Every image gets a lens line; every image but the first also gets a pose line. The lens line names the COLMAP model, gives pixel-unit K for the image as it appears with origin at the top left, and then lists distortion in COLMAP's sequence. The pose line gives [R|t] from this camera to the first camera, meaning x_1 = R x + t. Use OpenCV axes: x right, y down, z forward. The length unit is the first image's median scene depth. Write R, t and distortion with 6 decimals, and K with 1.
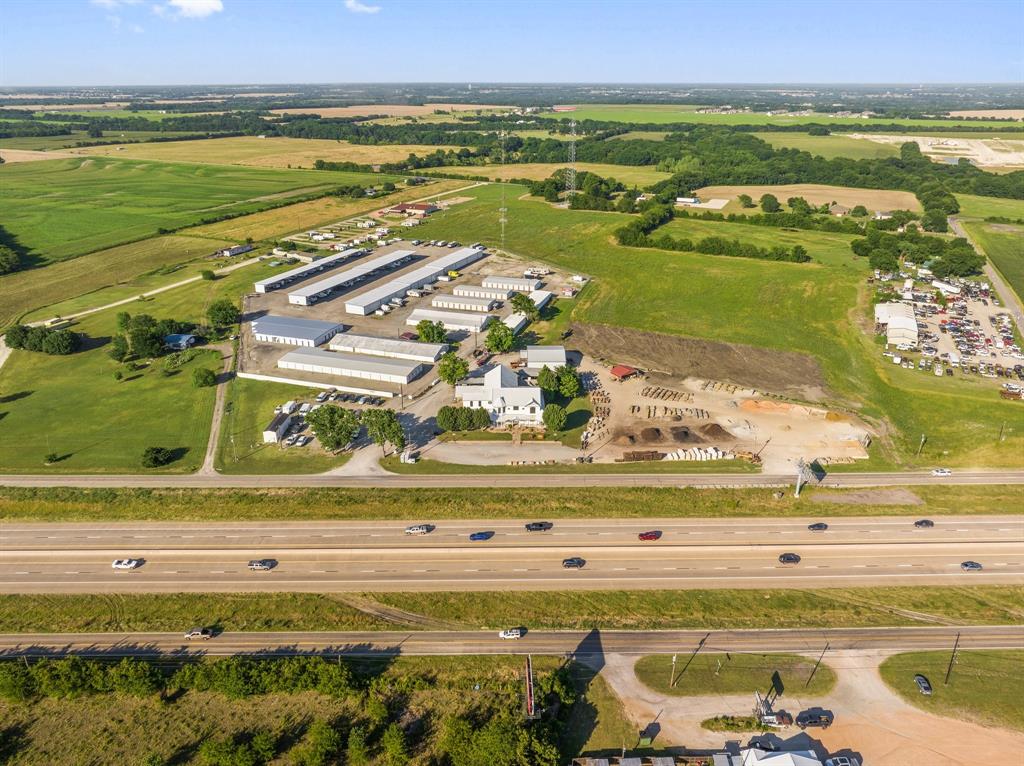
lens RADIAL K [[724.6, 0, 515.8], [0, 724.6, 382.2], [0, 0, 1]] dist [-0.037404, -0.000470]
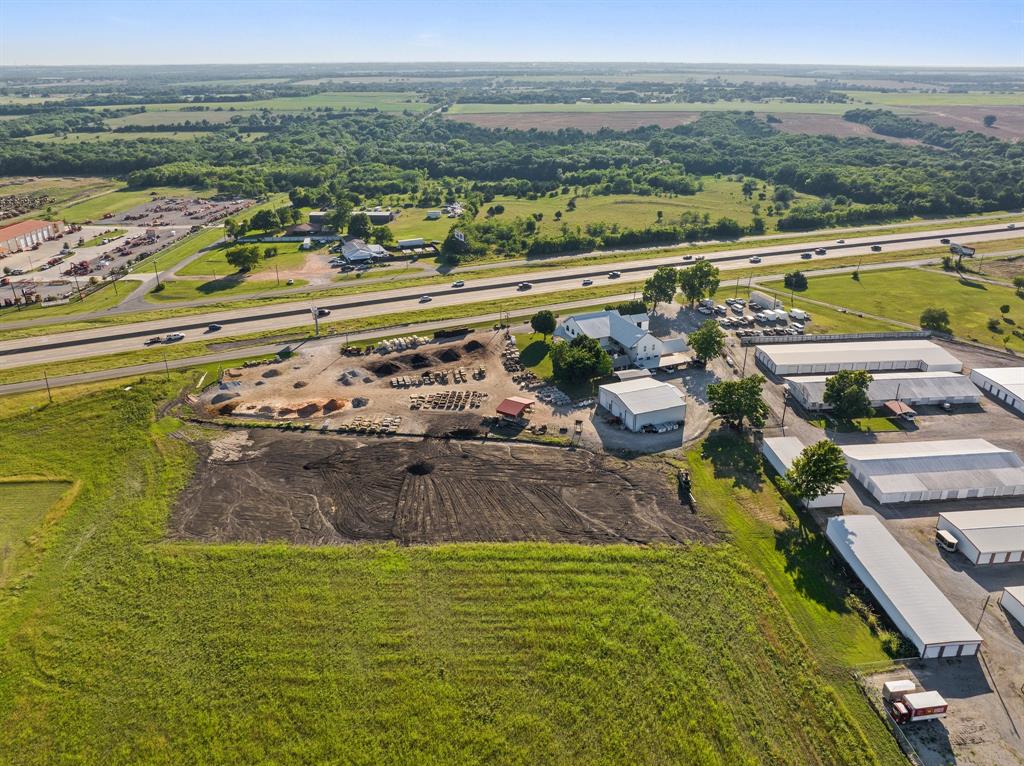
lens RADIAL K [[731.3, 0, 514.7], [0, 731.3, 383.1], [0, 0, 1]] dist [-0.032101, -0.001928]
pose [[-0.927893, 0.146365, -0.342918, 0.389028], [-0.150344, 0.694762, 0.703351, -0.515591], [0.341192, 0.704190, -0.622659, 1.453306]]
